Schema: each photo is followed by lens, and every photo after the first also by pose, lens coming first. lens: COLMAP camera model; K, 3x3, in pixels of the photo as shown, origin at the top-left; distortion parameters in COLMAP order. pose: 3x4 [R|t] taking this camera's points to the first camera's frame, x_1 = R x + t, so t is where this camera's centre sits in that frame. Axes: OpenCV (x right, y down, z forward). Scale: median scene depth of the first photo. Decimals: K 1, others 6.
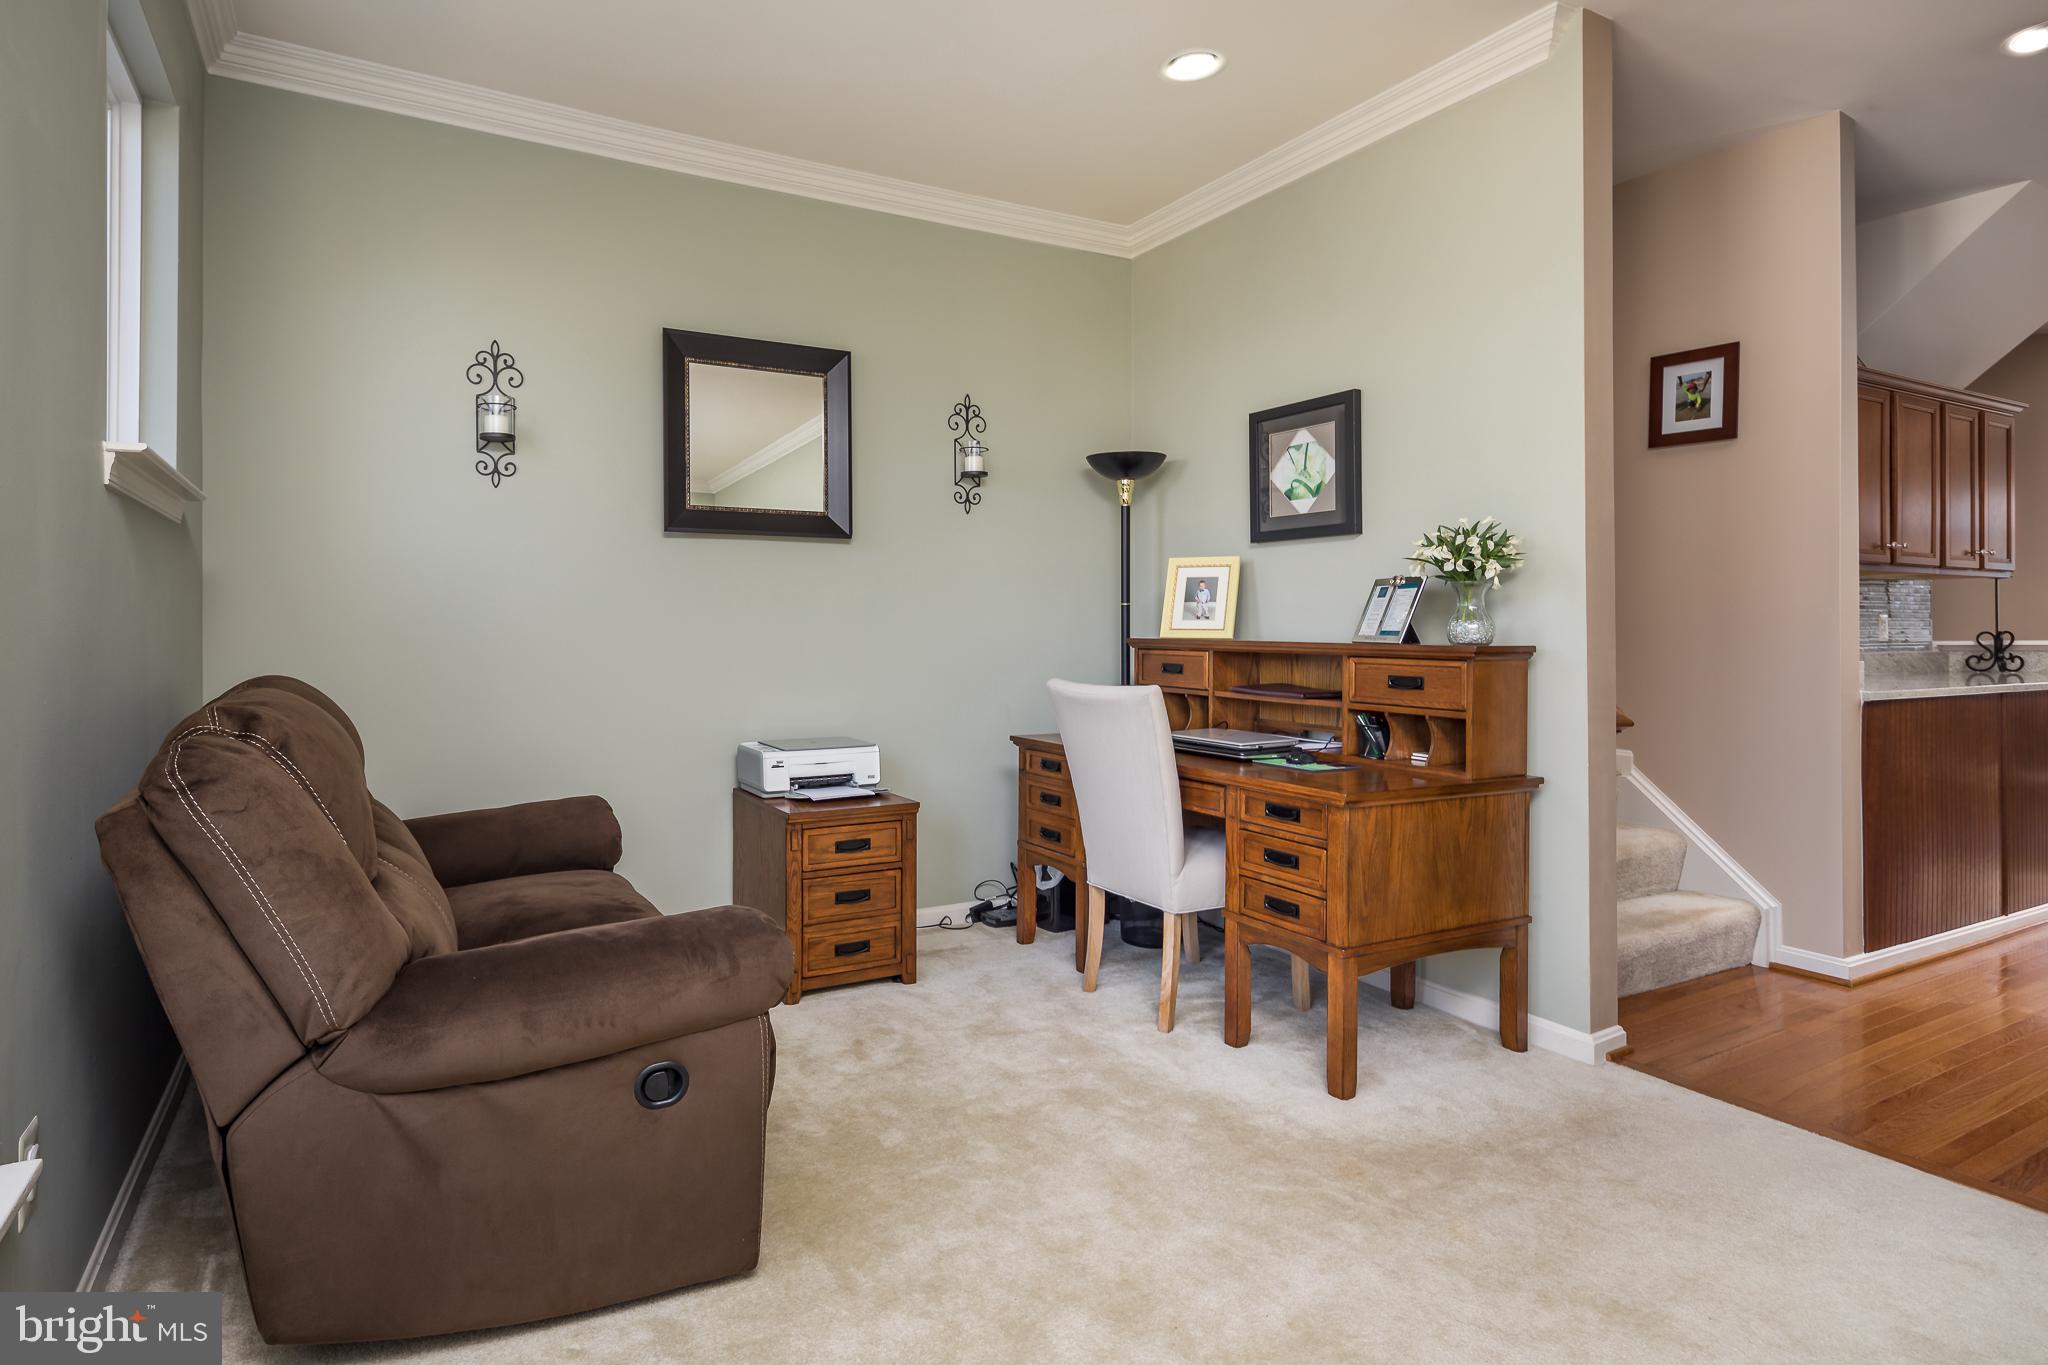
lens RADIAL K [[994.7, 0, 1059.1], [0, 994.7, 623.2], [0, 0, 1]] dist [0.010658, -0.004808]
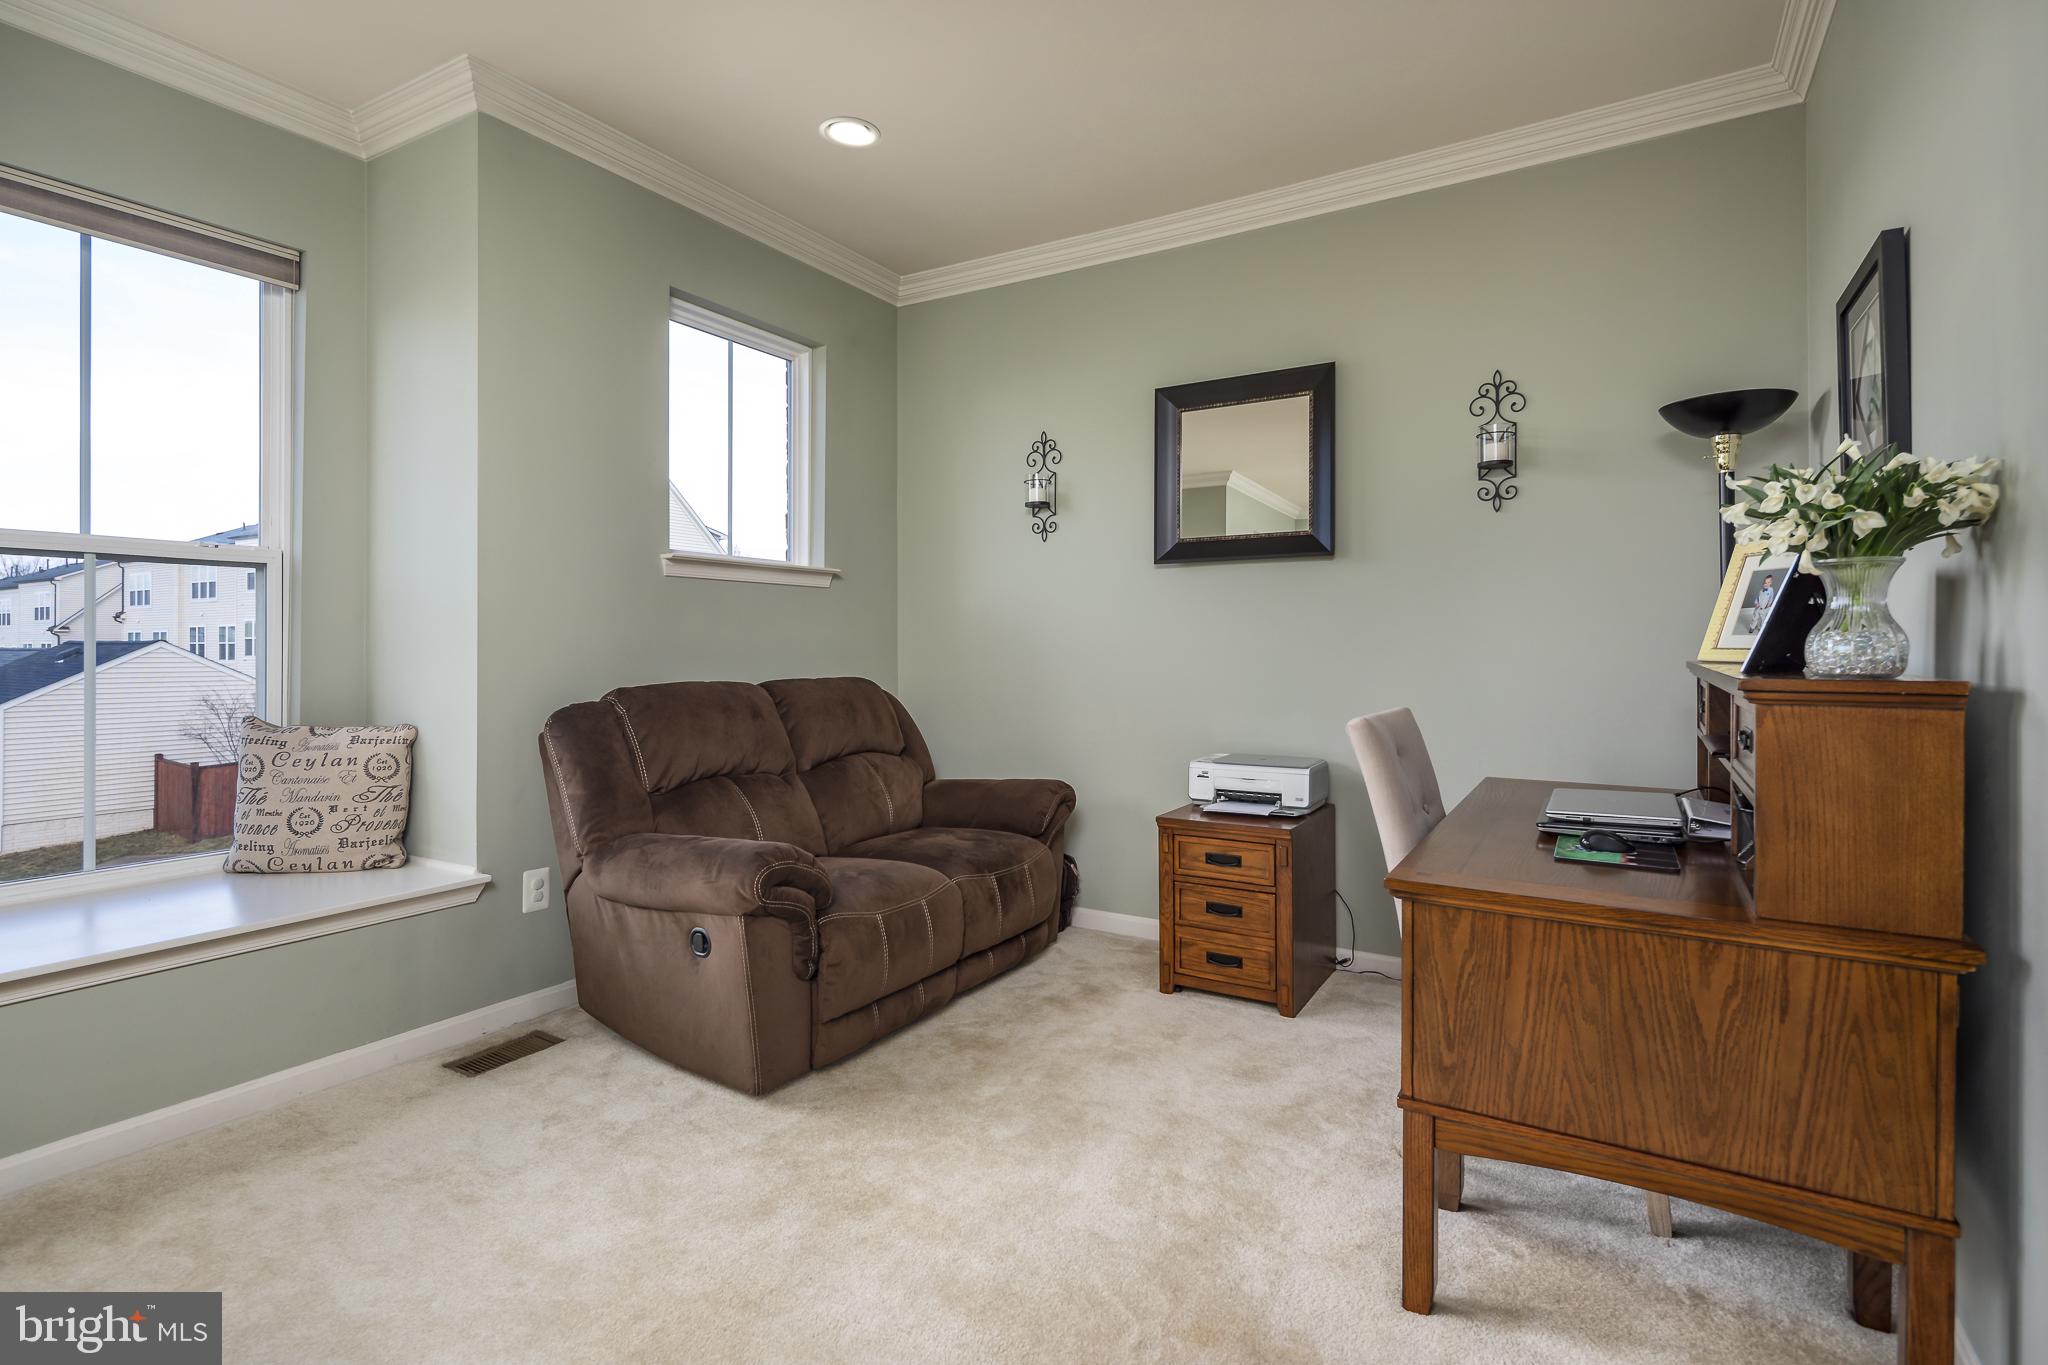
lens RADIAL K [[994.7, 0, 1028.0], [0, 994.7, 639.1], [0, 0, 1]] dist [0.010658, -0.004808]
pose [[0.520037, -0.007202, -0.854113, 0.552158], [0.005893, 0.999971, -0.004844, -0.000071], [0.854124, -0.002514, 0.520064, 0.288771]]
